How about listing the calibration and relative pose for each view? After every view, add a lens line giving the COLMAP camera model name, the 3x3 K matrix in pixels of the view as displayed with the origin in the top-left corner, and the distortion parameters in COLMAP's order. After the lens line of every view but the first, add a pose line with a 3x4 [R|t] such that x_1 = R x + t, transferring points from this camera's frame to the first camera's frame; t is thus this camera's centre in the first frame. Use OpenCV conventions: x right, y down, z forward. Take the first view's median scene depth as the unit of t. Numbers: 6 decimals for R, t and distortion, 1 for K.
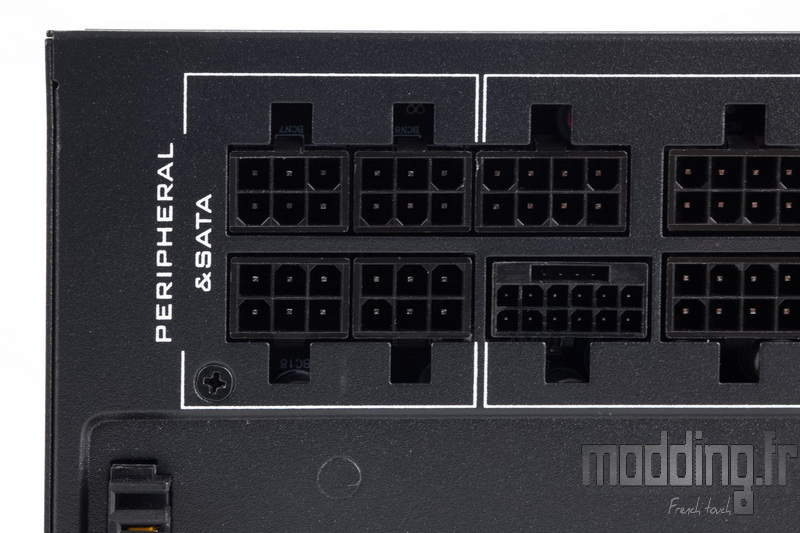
lens RADIAL K [[2144.1, 0, 339.8], [0, 2144.1, 243.0], [0, 0, 1]] dist [0.156988, 0.000000]
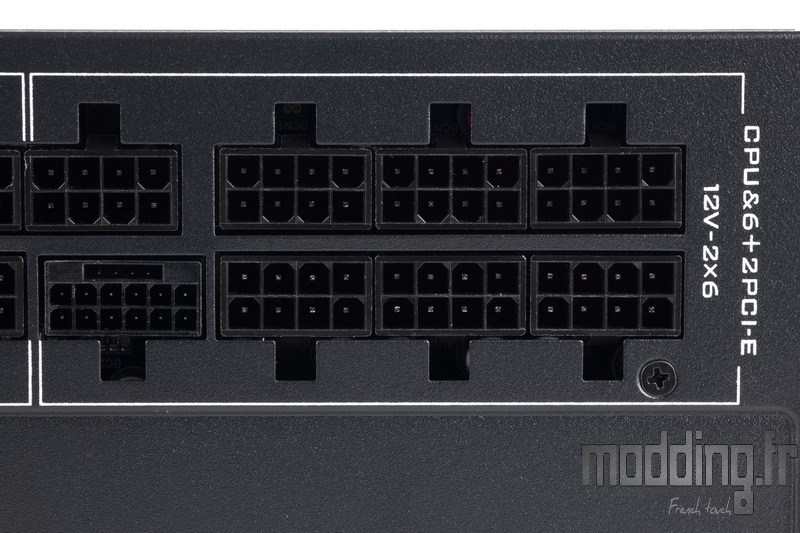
lens RADIAL K [[2144.1, 0, 380.2], [0, 2144.1, 299.5], [0, 0, 1]] dist [0.156988, 0.000000]
pose [[0.998287, 0.001488, -0.058494, 0.287423], [0.000103, 0.999630, 0.027189, -0.000356], [0.058513, -0.027148, 0.997917, 0.004039]]
